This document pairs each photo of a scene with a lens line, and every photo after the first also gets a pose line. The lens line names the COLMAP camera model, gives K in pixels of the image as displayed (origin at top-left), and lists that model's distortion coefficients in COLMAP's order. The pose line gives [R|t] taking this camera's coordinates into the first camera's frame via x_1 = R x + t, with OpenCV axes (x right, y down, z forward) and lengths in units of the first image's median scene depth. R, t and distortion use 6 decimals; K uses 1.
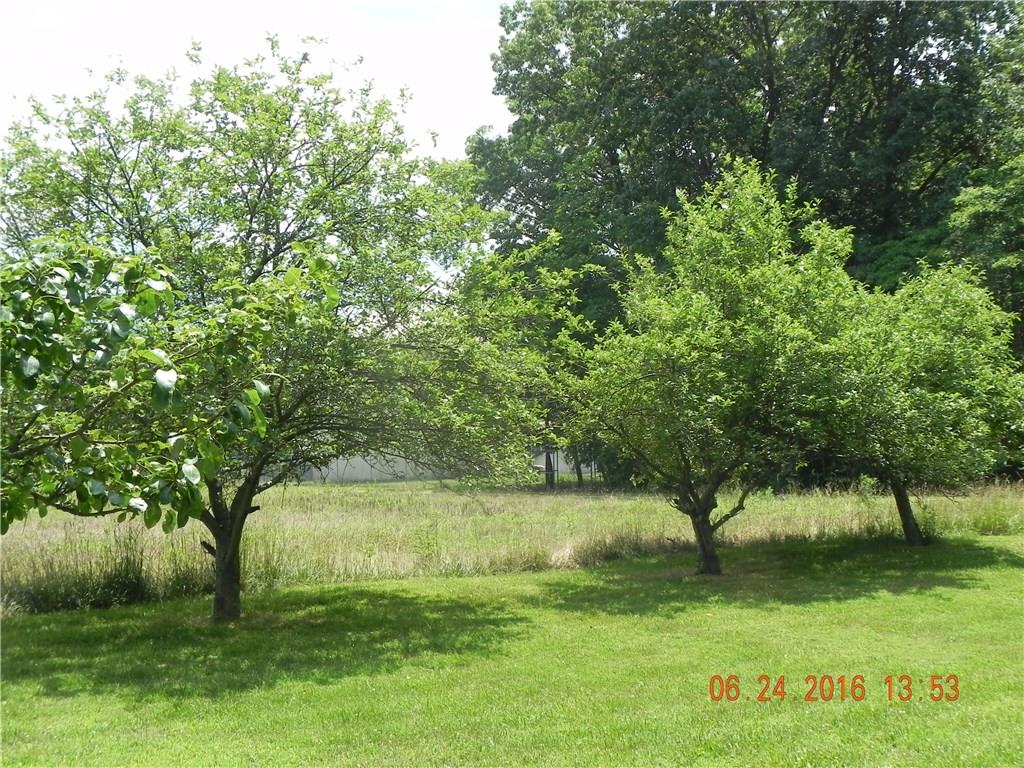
lens RADIAL K [[1375.9, 0, 511.5], [0, 1375.9, 382.9], [0, 0, 1]] dist [0.047050, 0.000000]
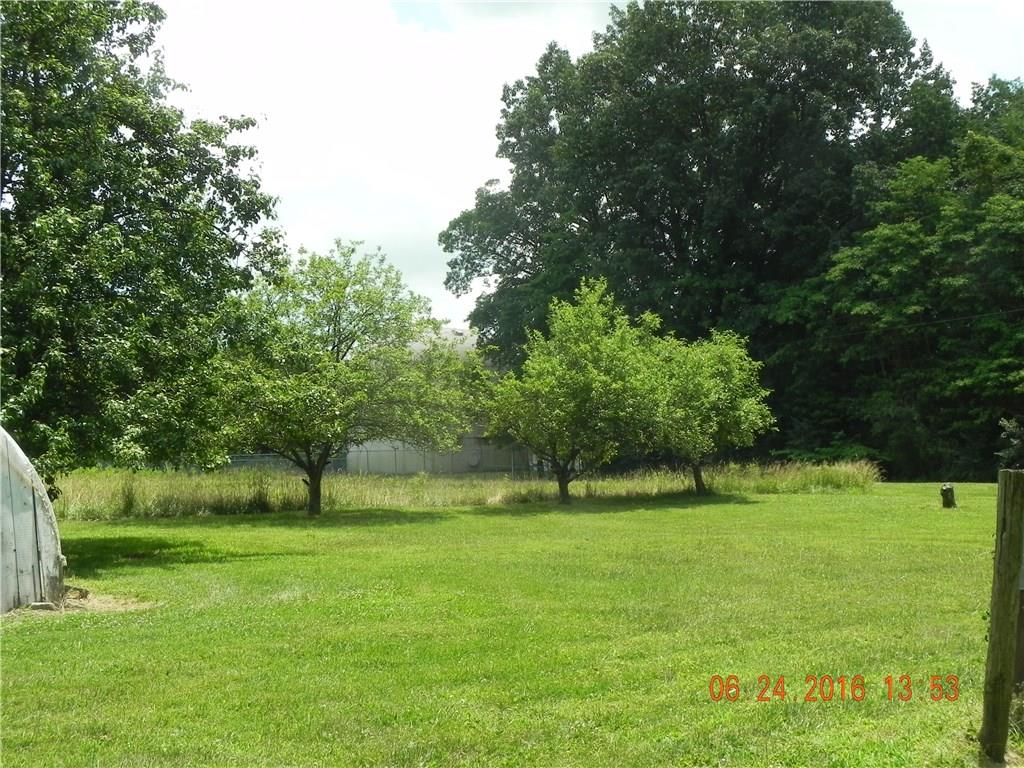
lens RADIAL K [[1375.9, 0, 523.5], [0, 1375.9, 370.5], [0, 0, 1]] dist [0.047050, 0.000000]
pose [[0.999899, 0.004406, -0.013497, 0.102541], [-0.004561, 0.999923, -0.011522, -0.020268], [0.013445, 0.011582, 0.999843, -0.803613]]
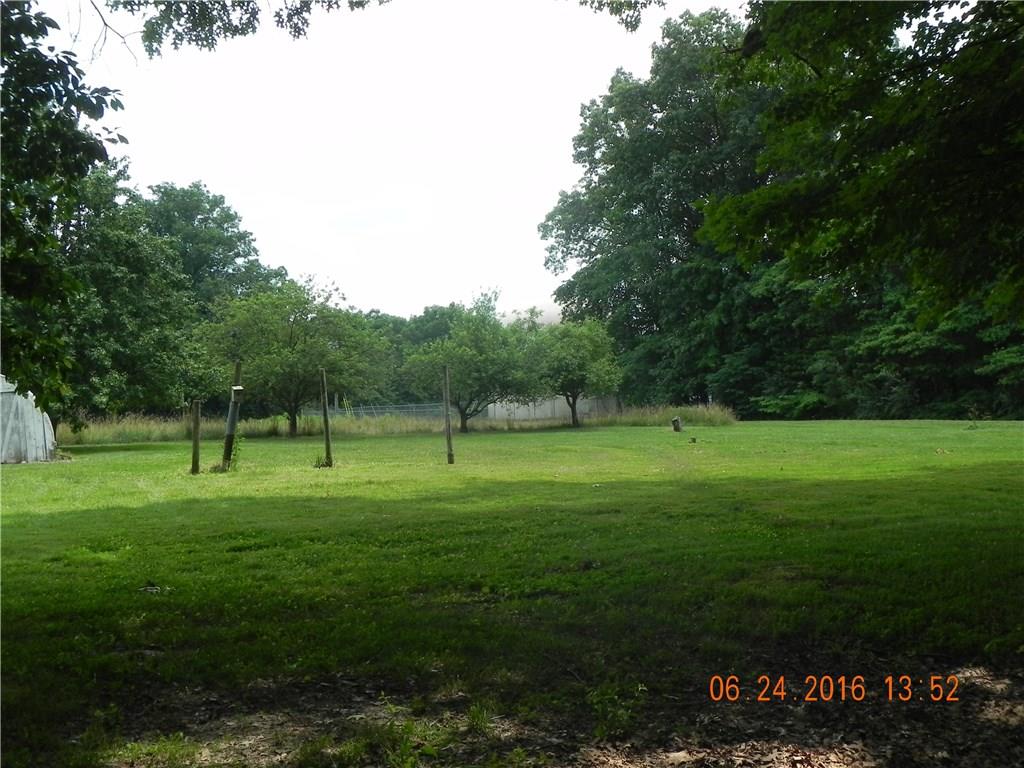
lens RADIAL K [[1375.9, 0, 513.1], [0, 1375.9, 382.8], [0, 0, 1]] dist [0.047050, 0.000000]
pose [[0.974816, -0.005018, -0.222953, 0.935081], [0.012640, 0.999383, 0.032772, -0.064511], [0.222651, -0.034764, 0.974278, -1.824579]]
